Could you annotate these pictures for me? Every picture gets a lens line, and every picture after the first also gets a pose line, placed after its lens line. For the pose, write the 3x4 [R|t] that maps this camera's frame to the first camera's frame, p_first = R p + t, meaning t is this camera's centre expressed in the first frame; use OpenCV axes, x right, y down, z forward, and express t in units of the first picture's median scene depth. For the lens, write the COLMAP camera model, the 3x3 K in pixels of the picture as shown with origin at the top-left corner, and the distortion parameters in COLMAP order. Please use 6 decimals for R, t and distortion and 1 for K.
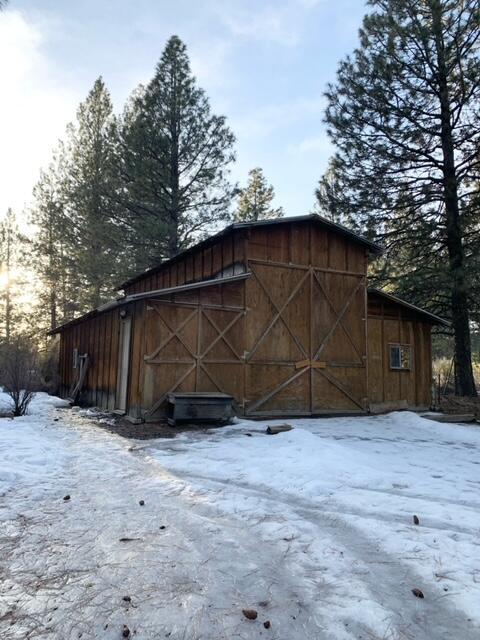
lens RADIAL K [[487.0, 0, 243.9], [0, 487.0, 322.3], [0, 0, 1]] dist [0.033817, -0.040880]
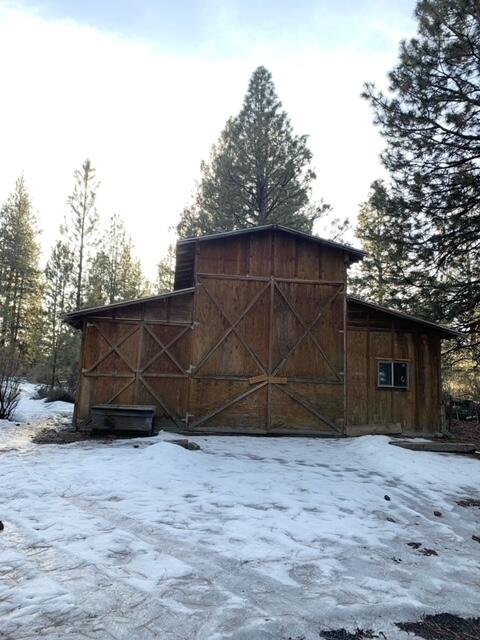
lens RADIAL K [[487.0, 0, 244.1], [0, 487.0, 319.4], [0, 0, 1]] dist [0.033817, -0.040880]
pose [[0.936415, -0.032567, -0.349381, 0.427444], [0.015090, 0.998500, -0.052631, 0.017941], [0.350571, 0.044012, 0.935502, 0.090128]]
